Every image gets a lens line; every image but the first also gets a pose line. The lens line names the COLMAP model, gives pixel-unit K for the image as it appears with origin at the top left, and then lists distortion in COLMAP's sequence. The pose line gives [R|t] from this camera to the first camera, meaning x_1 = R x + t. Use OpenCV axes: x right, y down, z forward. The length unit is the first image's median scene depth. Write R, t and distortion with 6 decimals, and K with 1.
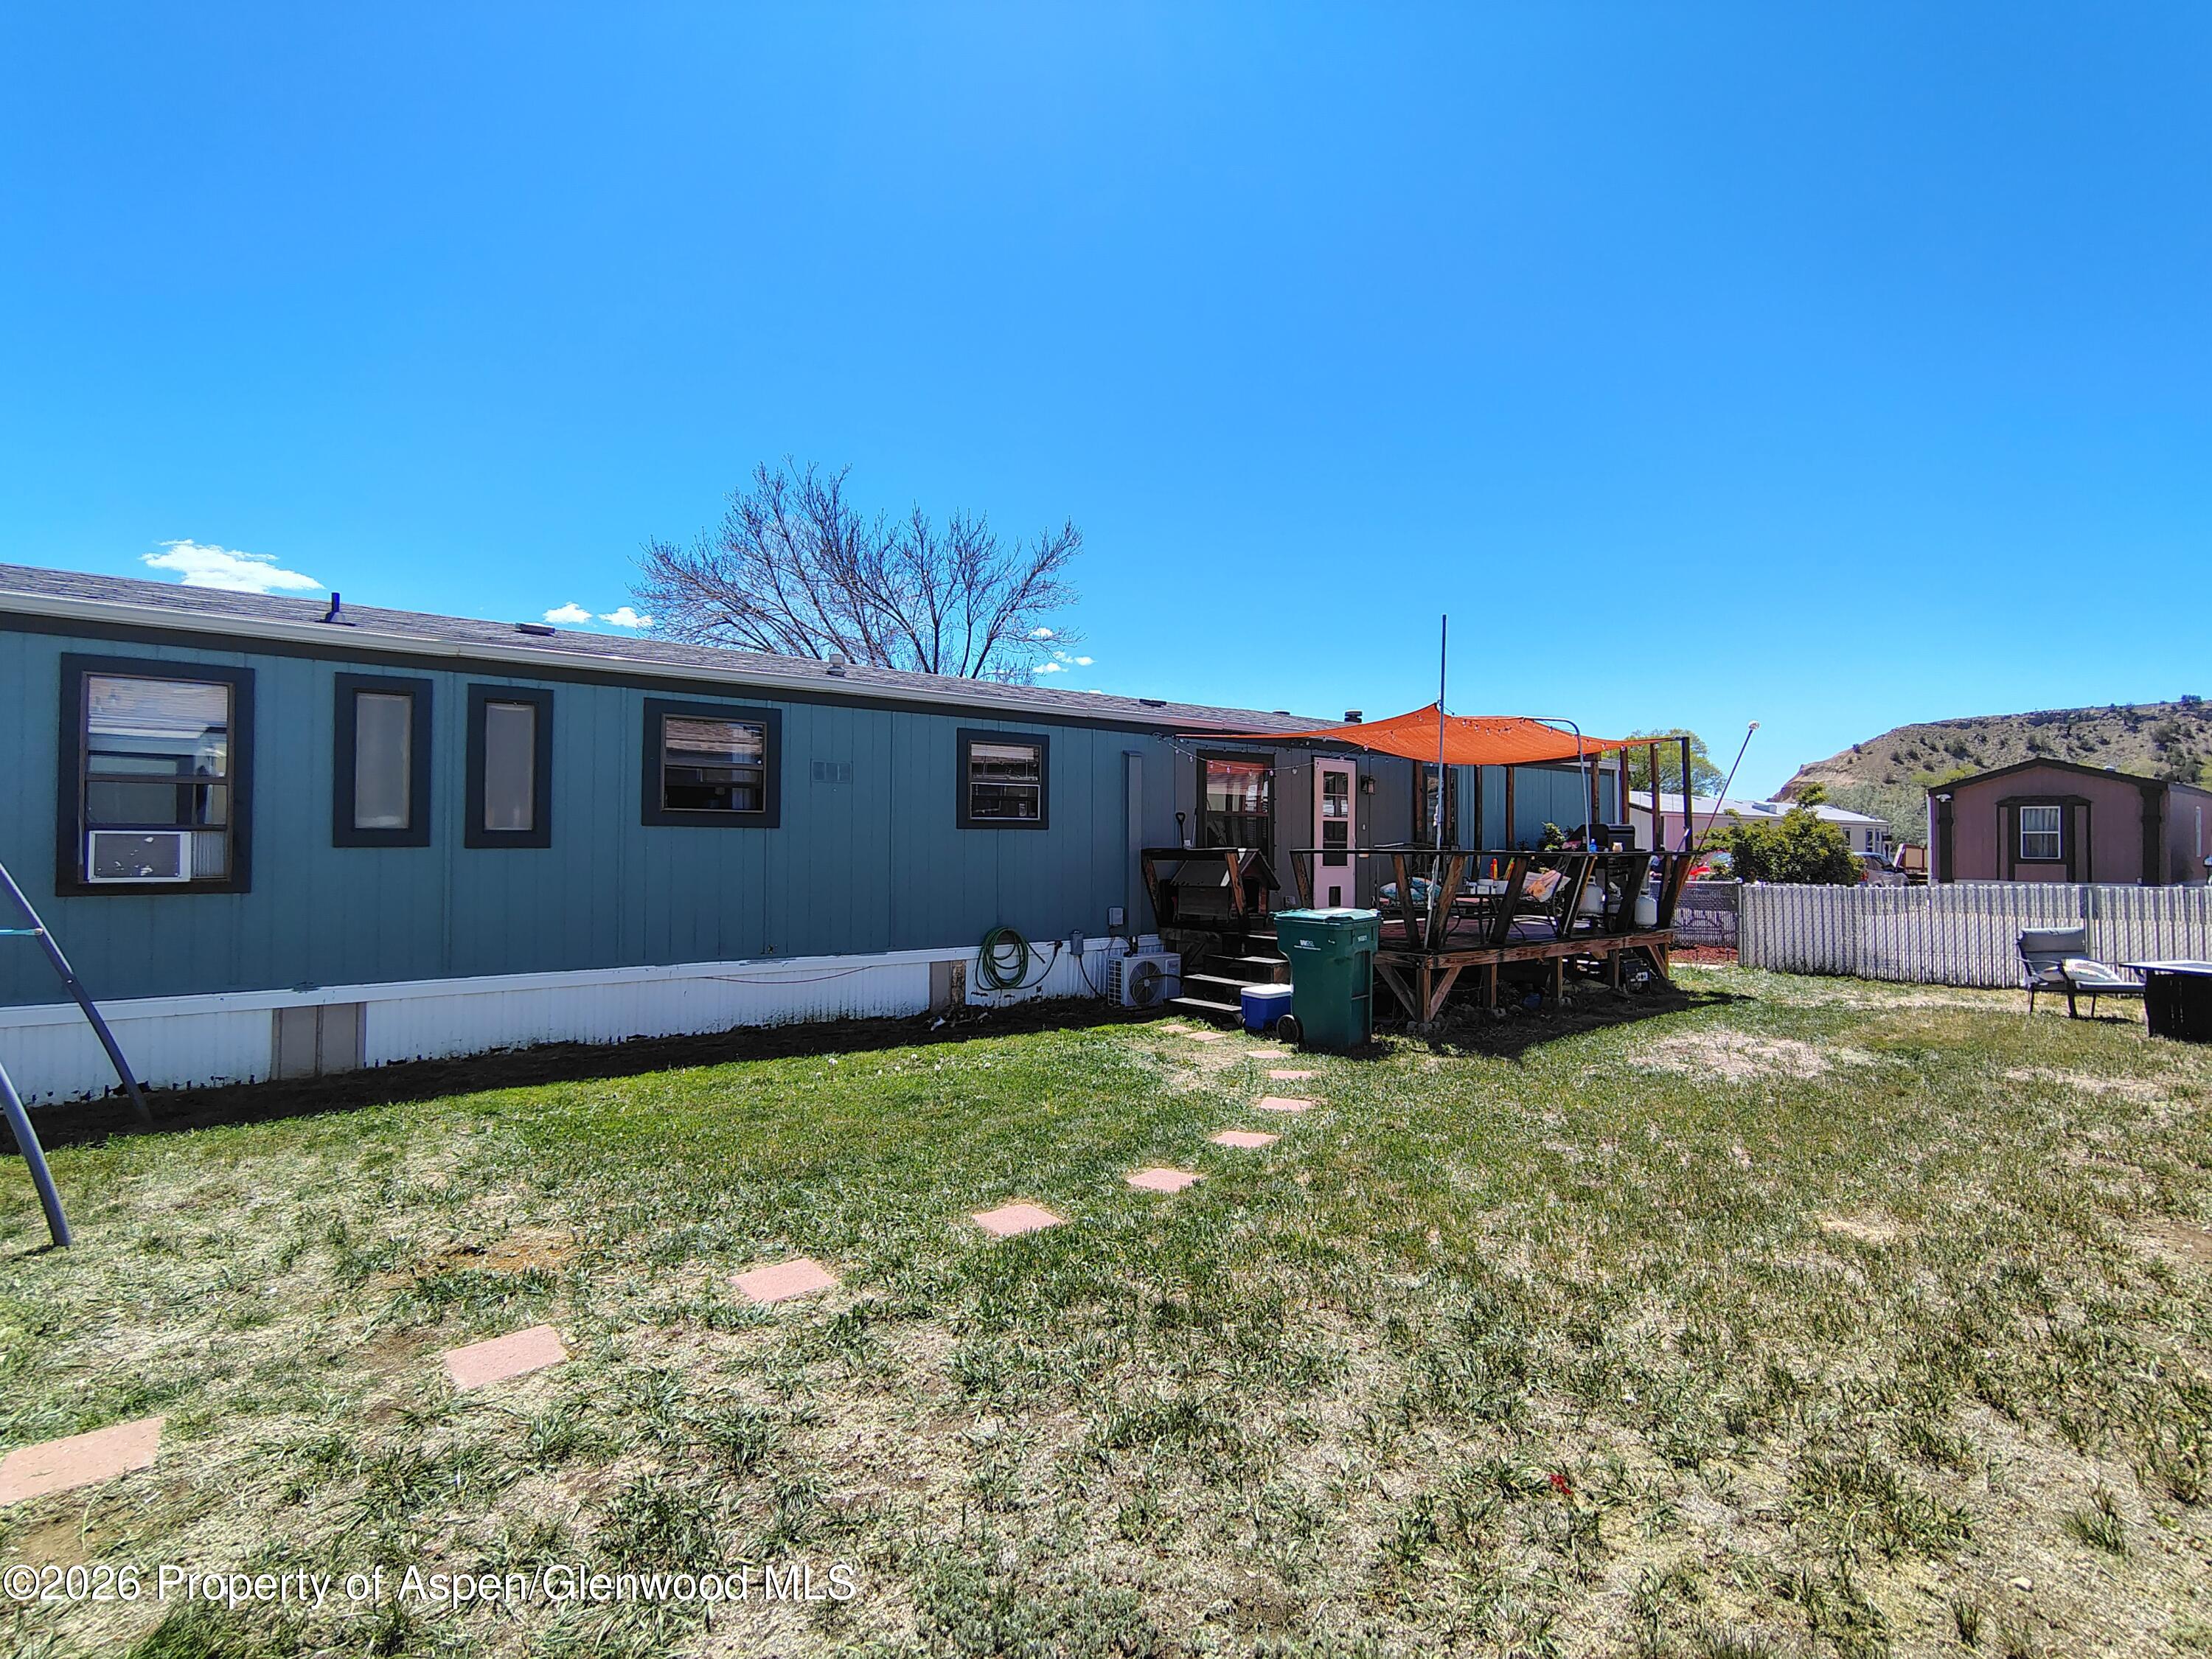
lens RADIAL K [[1033.2, 0, 1110.2], [0, 1033.2, 833.0], [0, 0, 1]] dist [-0.012313, 0.005385]
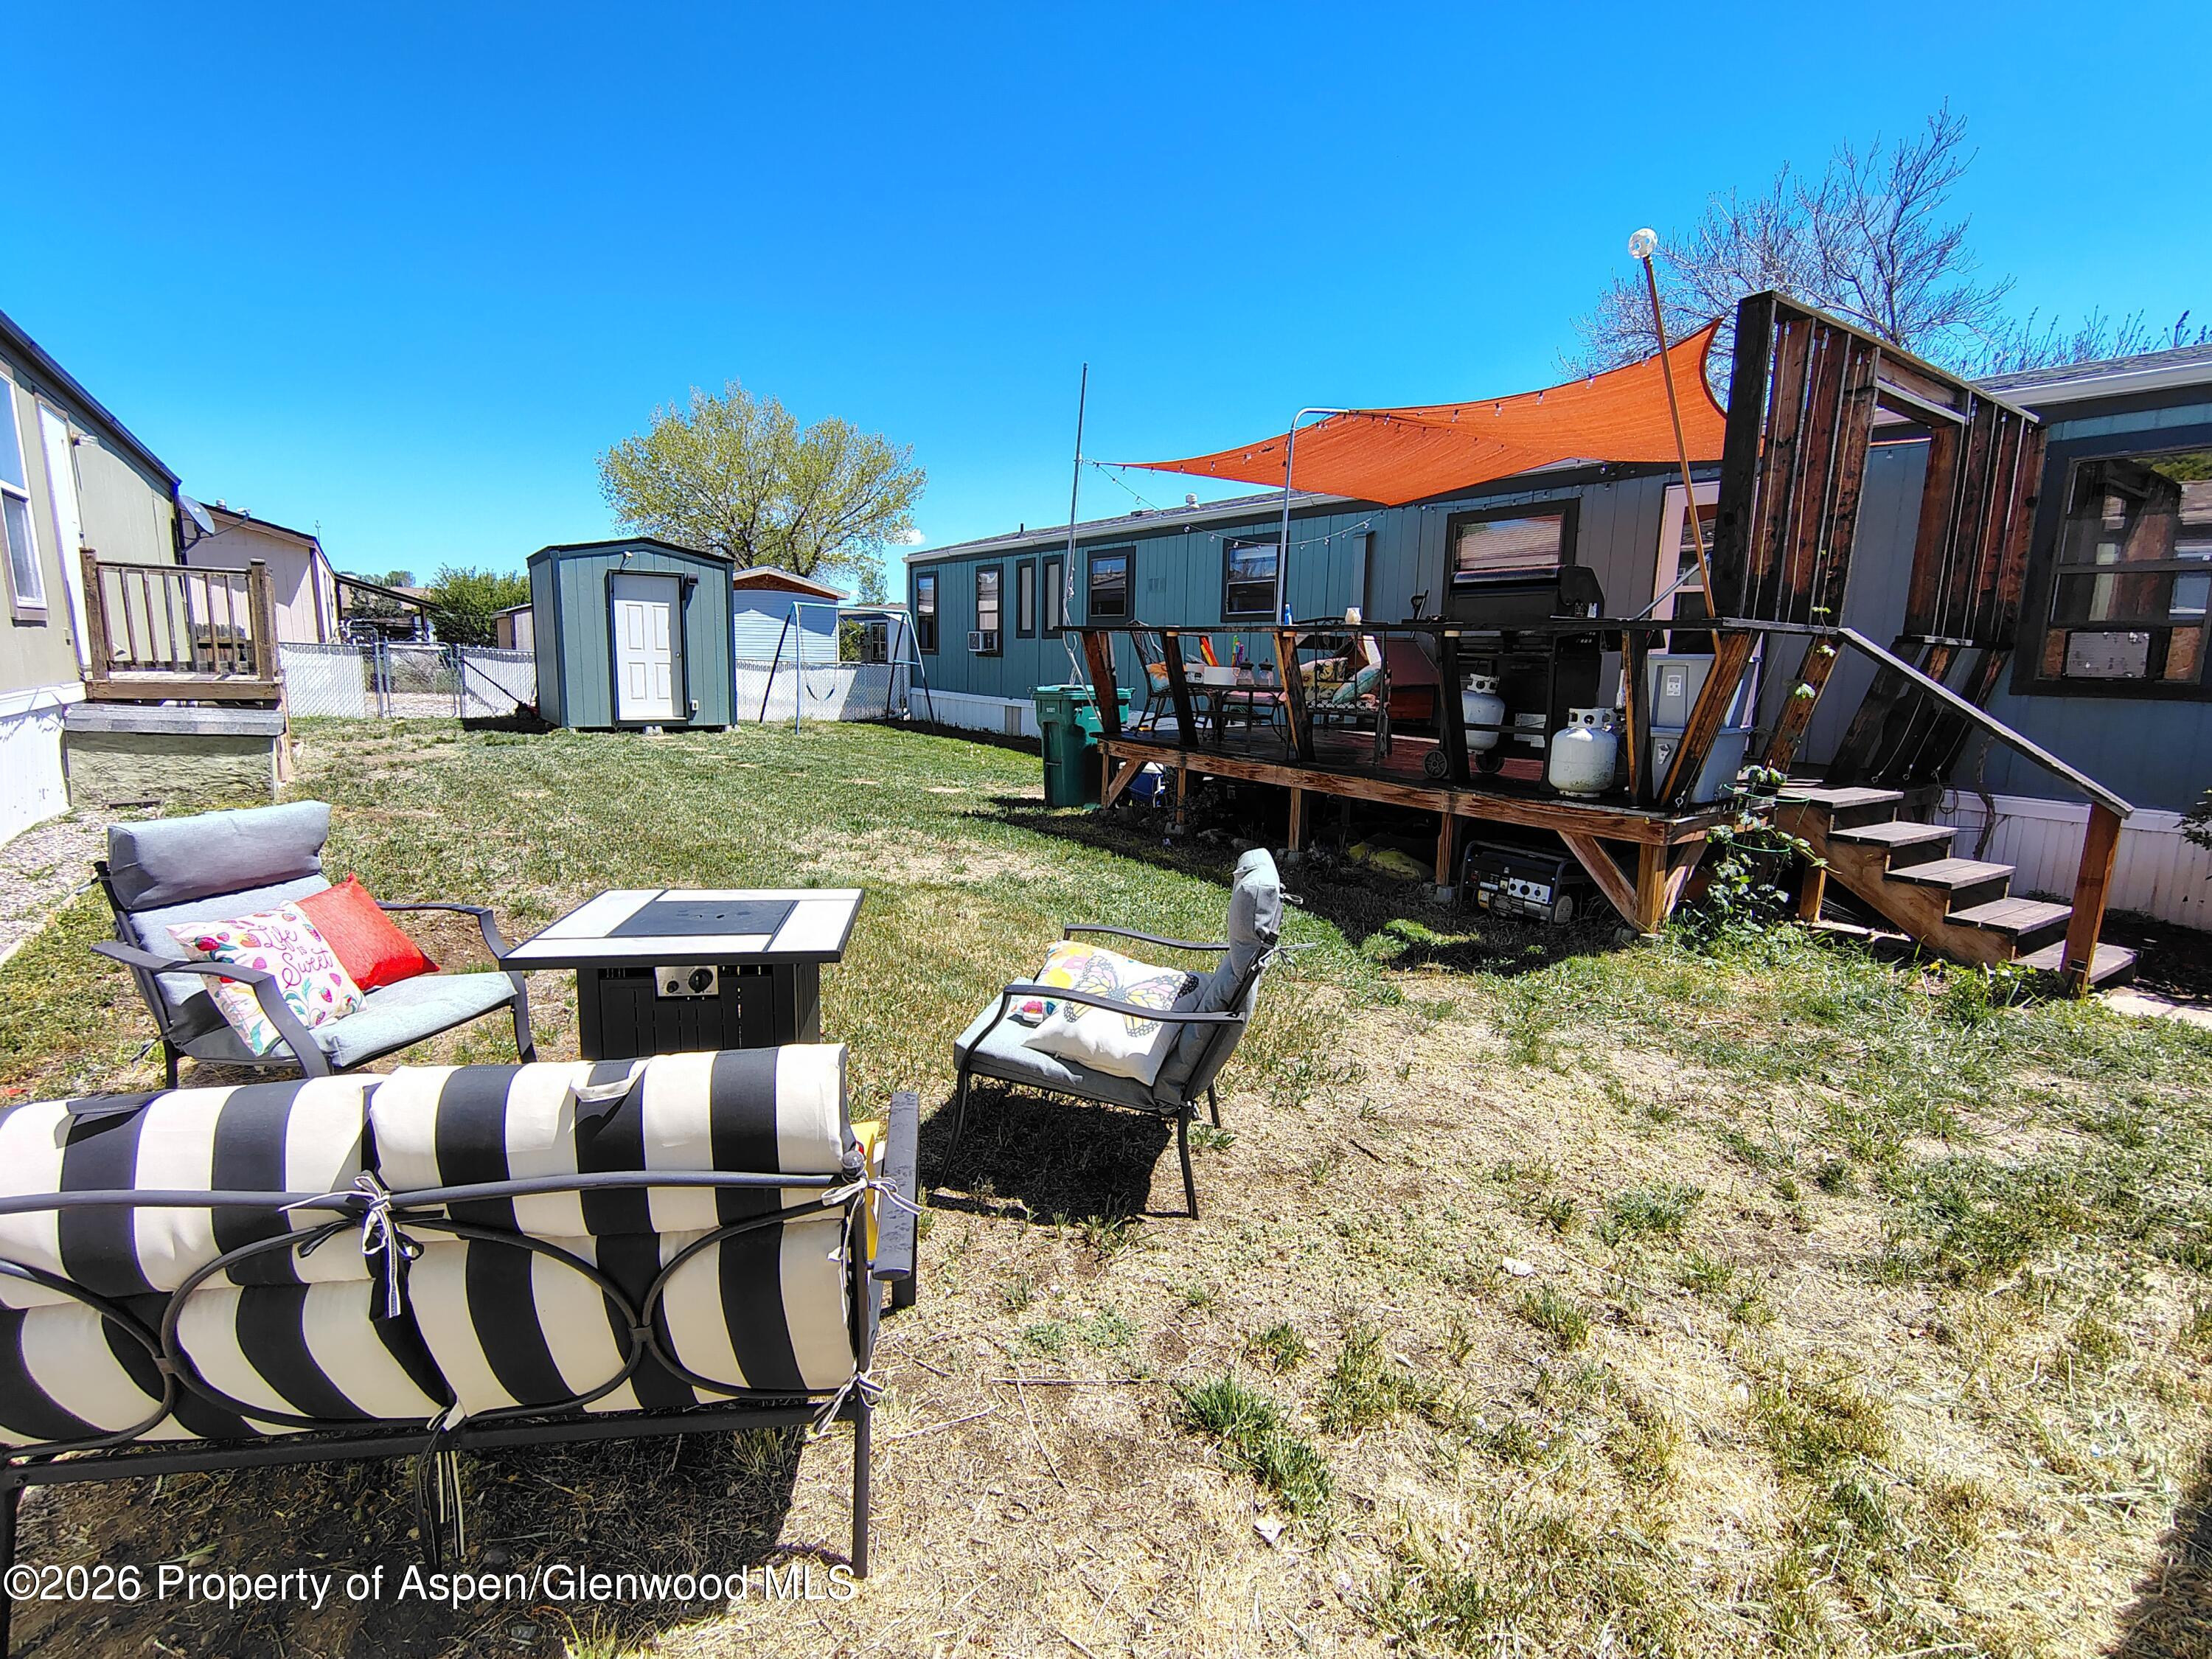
lens RADIAL K [[1033.2, 0, 1110.0], [0, 1033.2, 827.0], [0, 0, 1]] dist [-0.012313, 0.005385]
pose [[-0.036422, 0.166765, -0.985324, 1.273085], [0.002489, 0.985990, 0.166786, 0.036251], [0.999333, 0.003622, -0.036327, 1.031808]]
